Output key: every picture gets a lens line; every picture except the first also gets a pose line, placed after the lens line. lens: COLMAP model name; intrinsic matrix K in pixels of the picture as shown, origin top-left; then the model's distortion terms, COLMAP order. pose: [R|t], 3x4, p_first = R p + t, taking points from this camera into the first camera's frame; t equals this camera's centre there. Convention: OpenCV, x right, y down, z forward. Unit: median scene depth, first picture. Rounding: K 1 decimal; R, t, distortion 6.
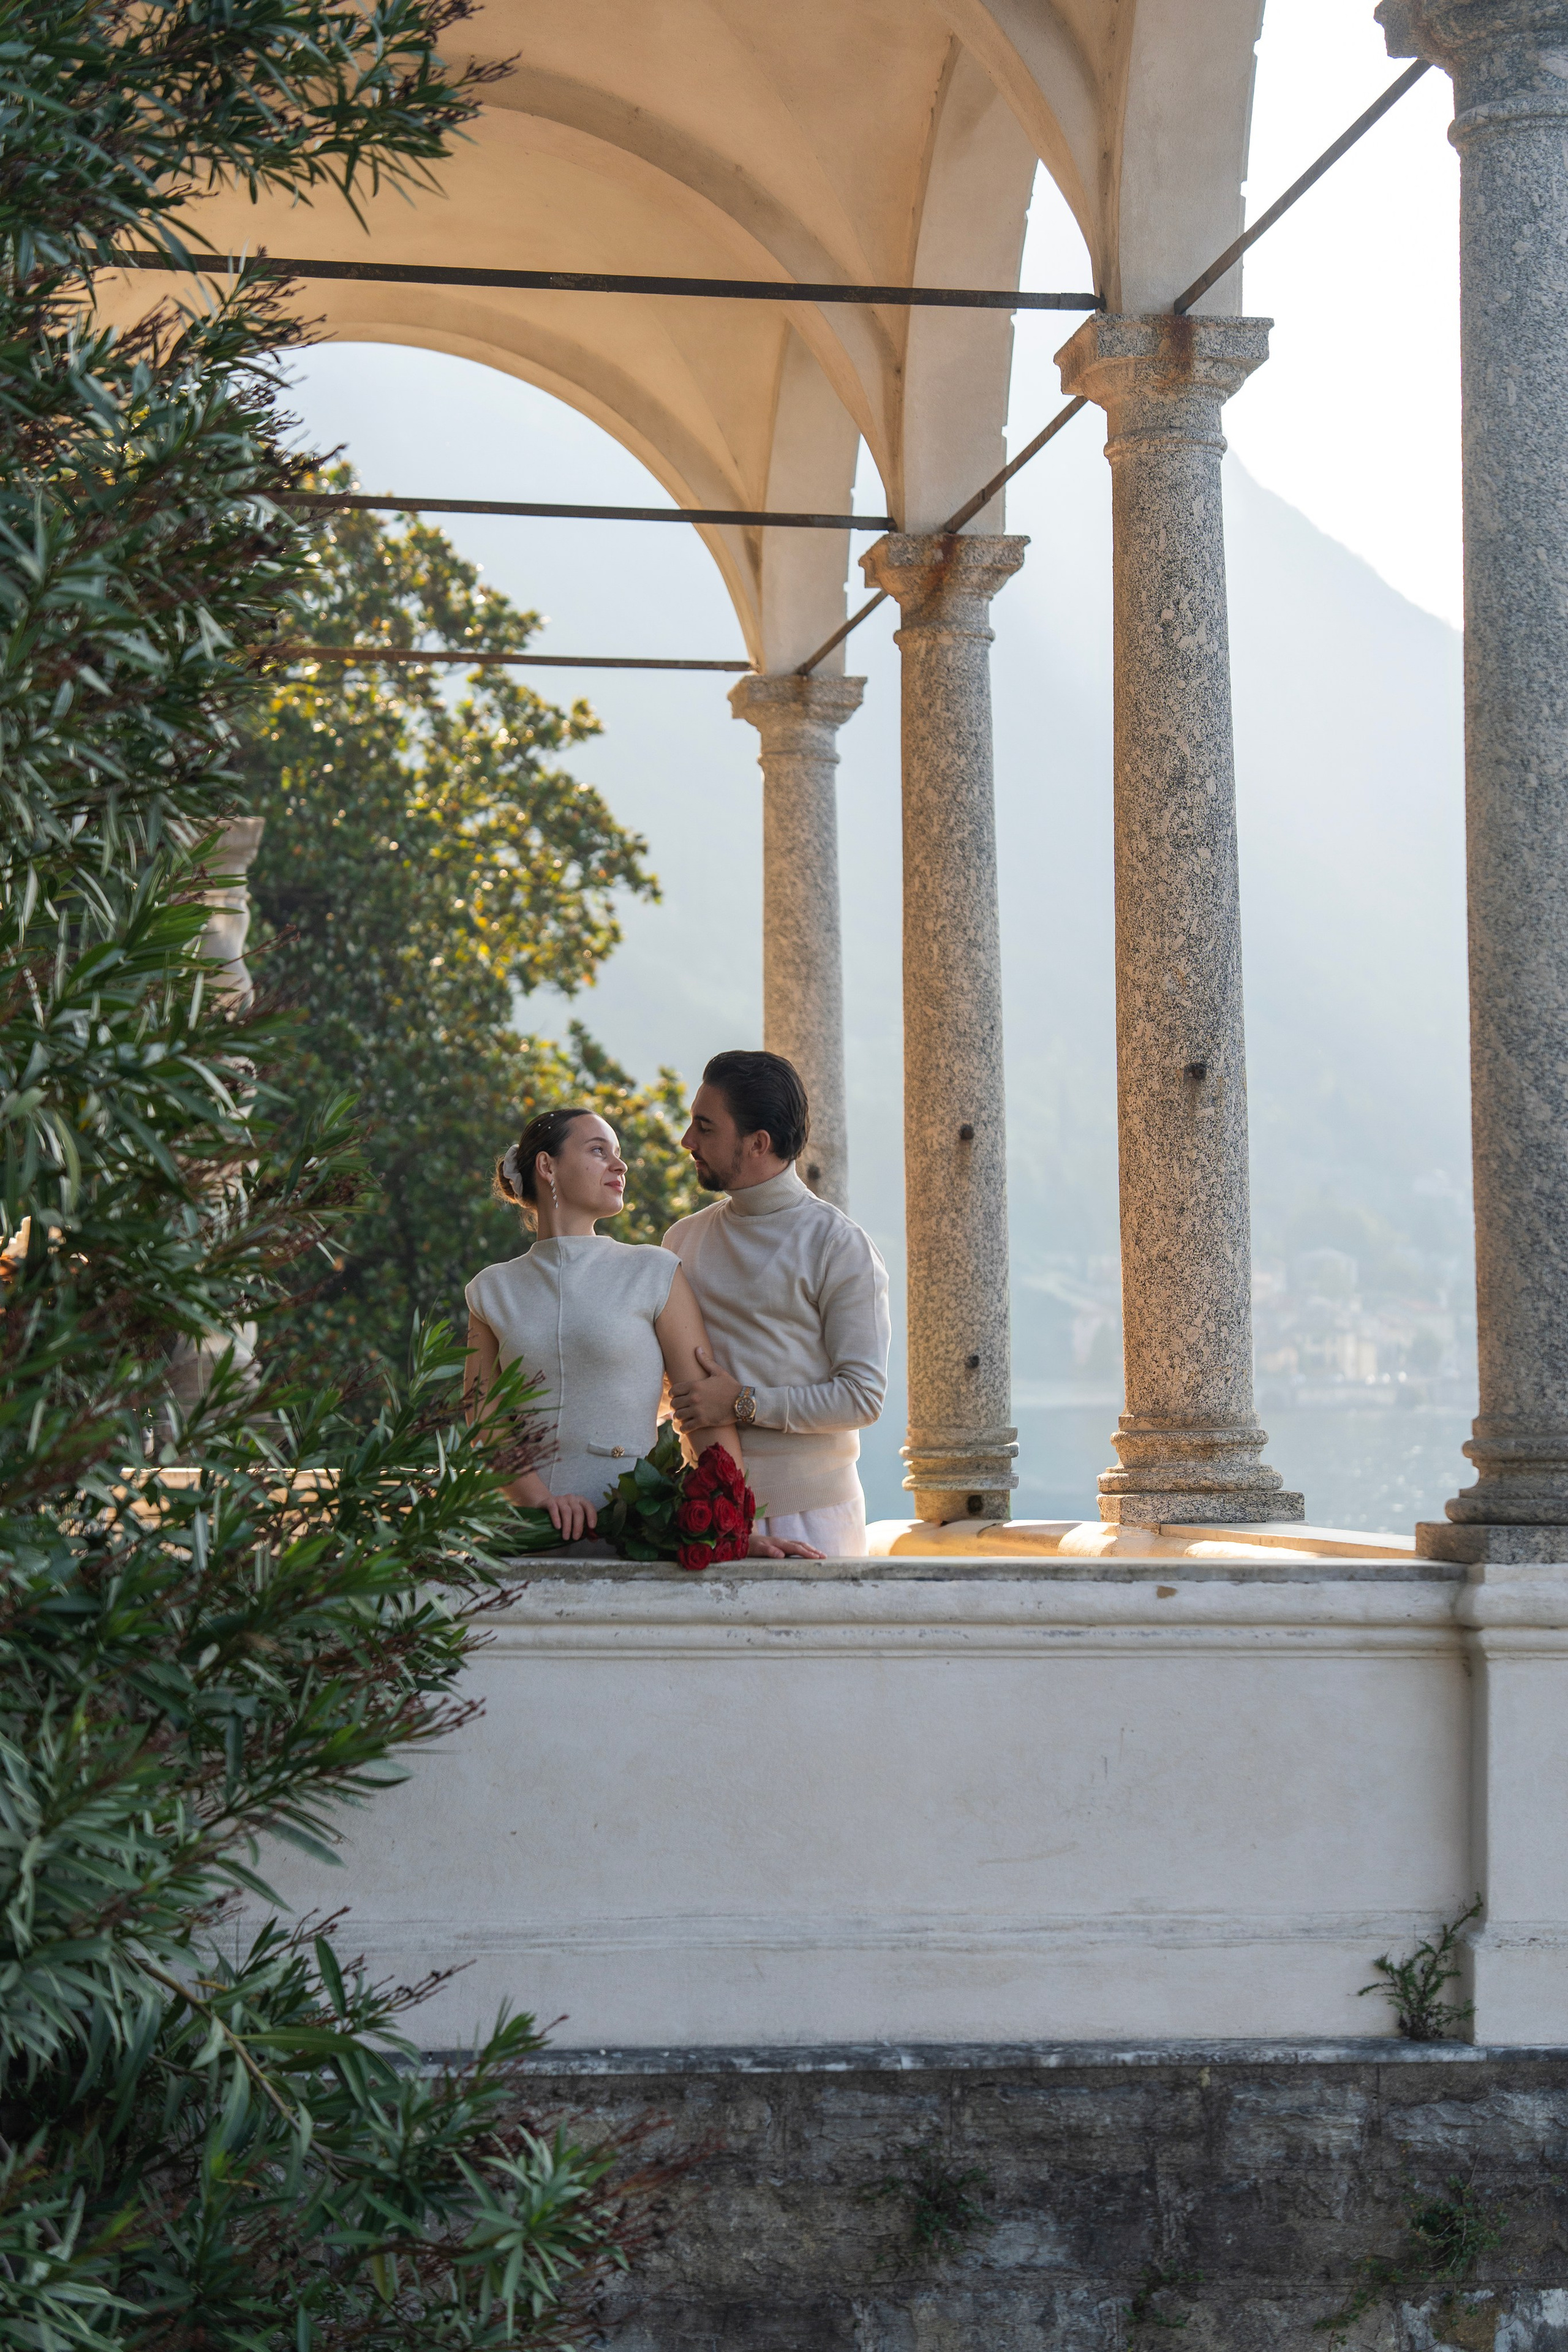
lens RADIAL K [[4738.1, 0, 784.0], [0, 4738.1, 1176.0], [0, 0, 1]] dist [-0.008733, 0.003171]
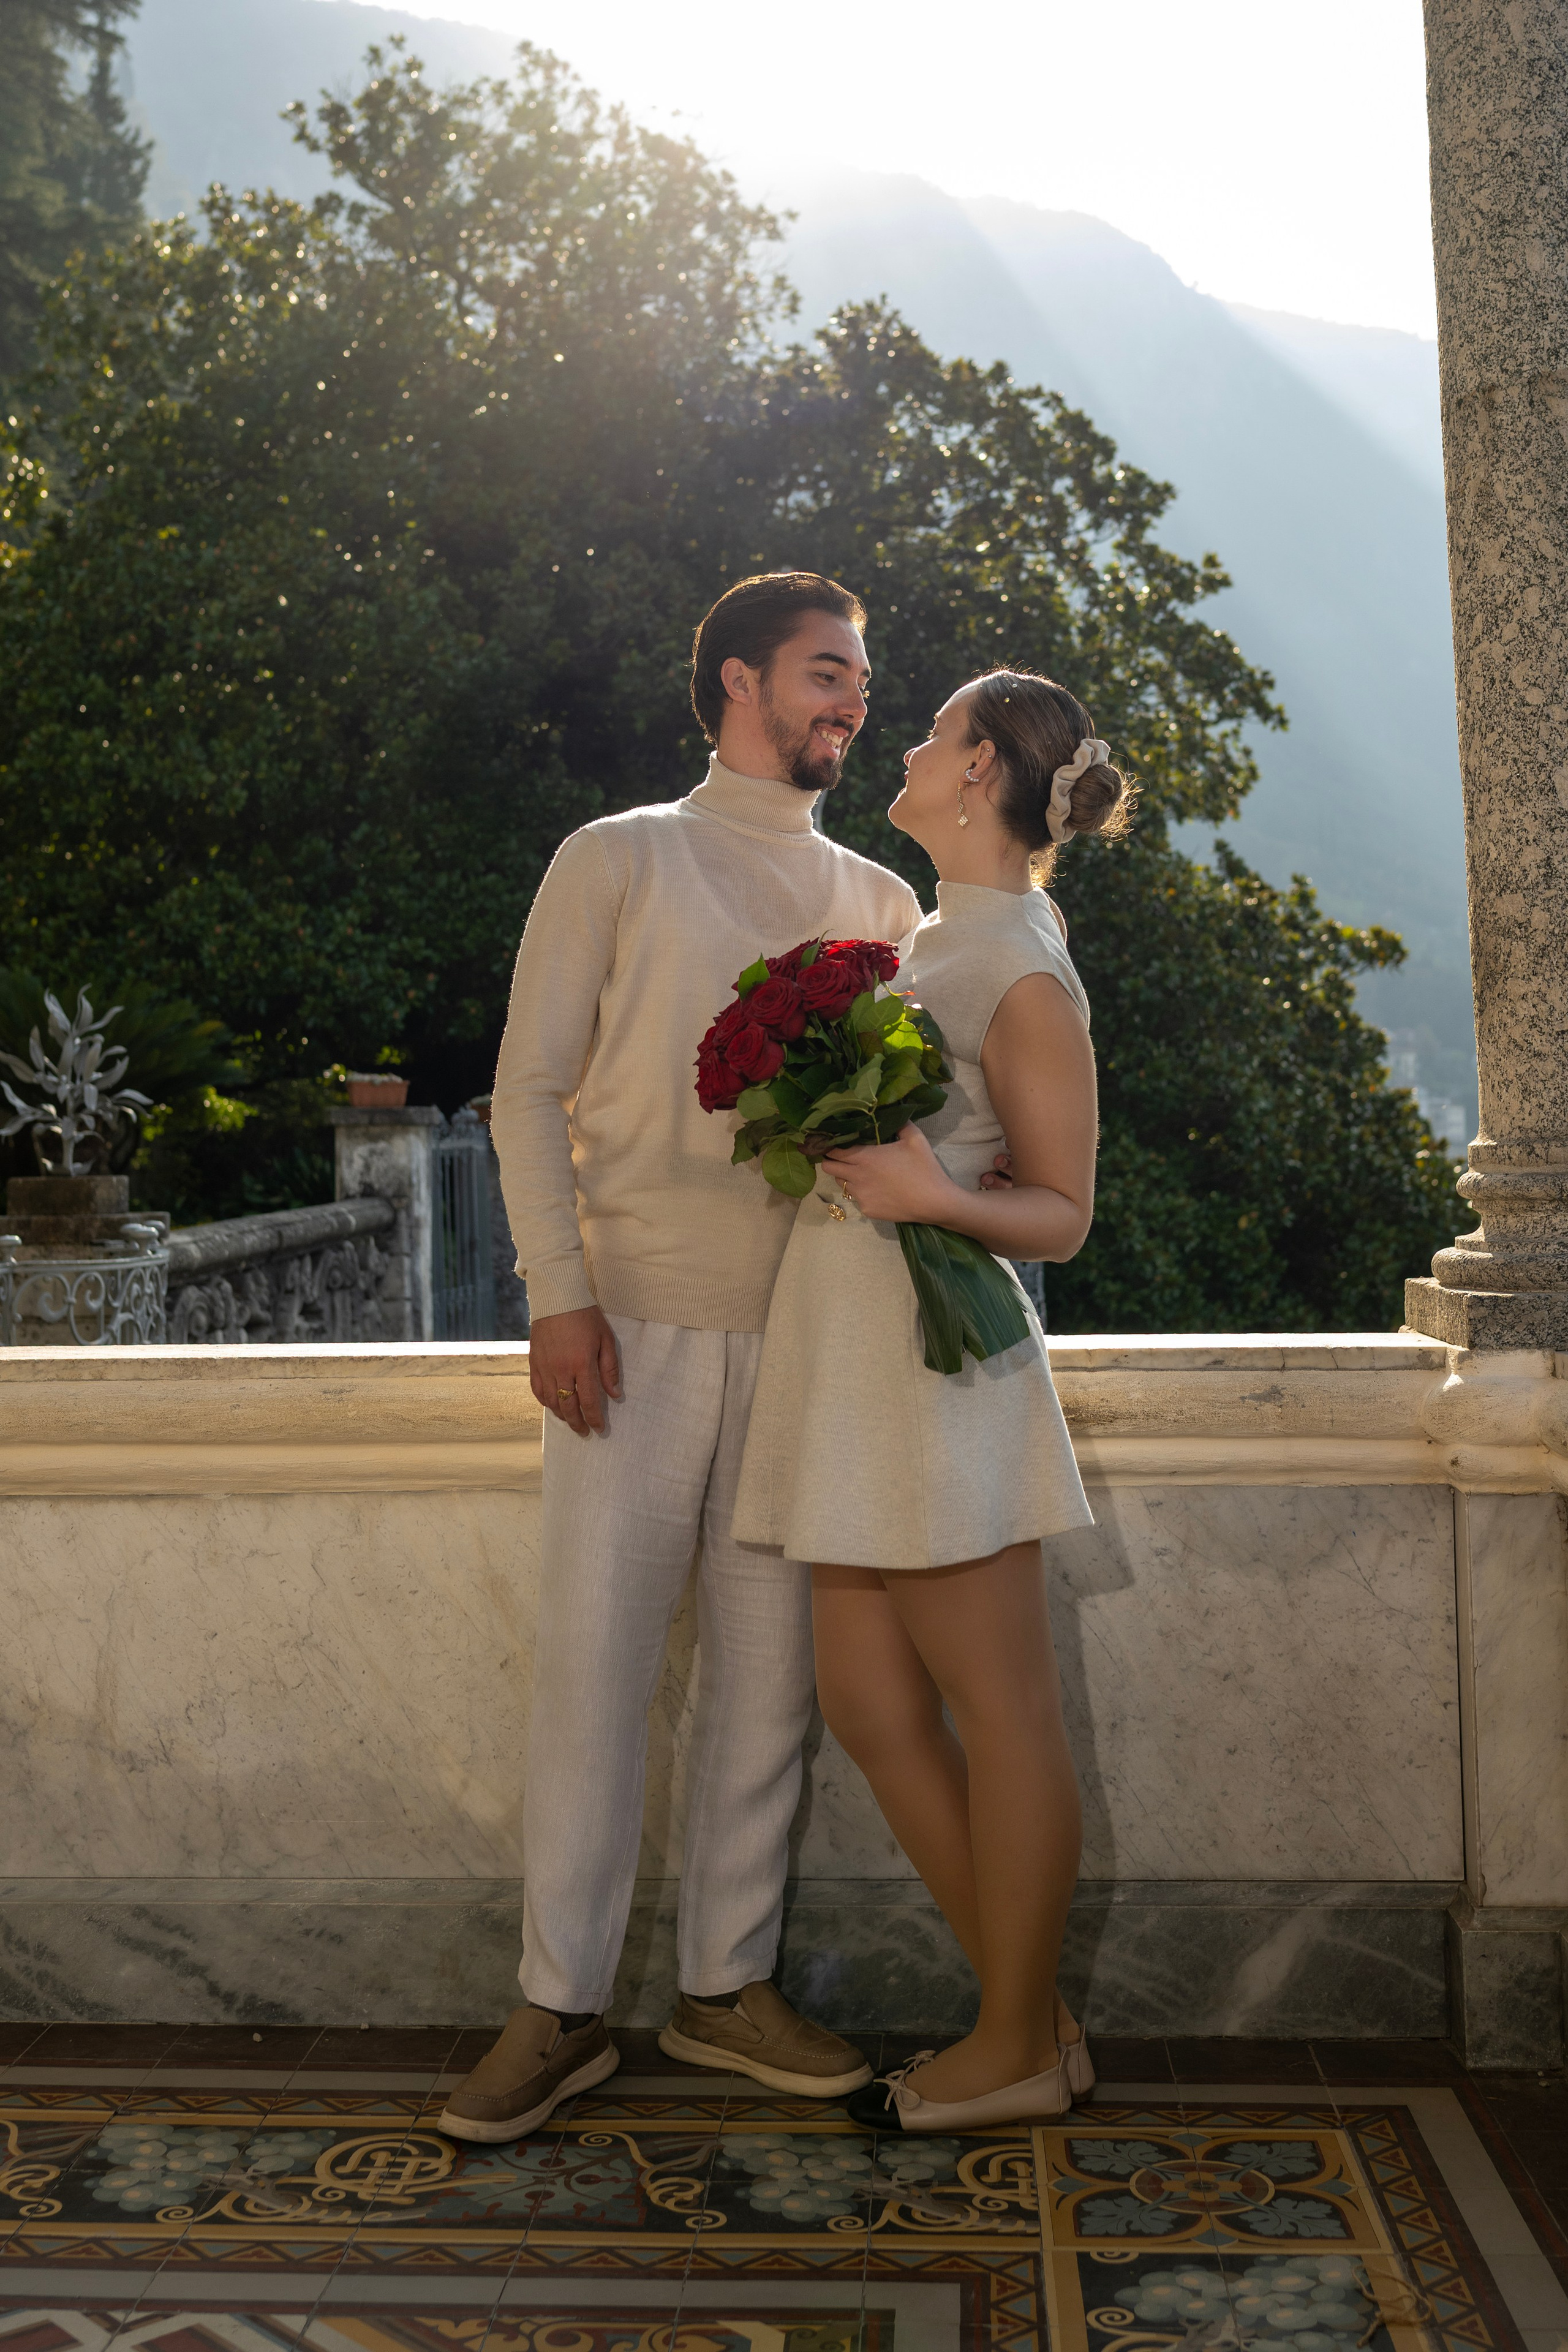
lens RADIAL K [[2363.9, 0, 784.0], [0, 2363.9, 1176.0], [0, 0, 1]] dist [0.002283, 0.003030]
pose [[0.967747, -0.029265, -0.250217, -0.003197], [0.041214, 0.998240, 0.042647, 0.023666], [0.248529, -0.051584, 0.967250, 0.397865]]
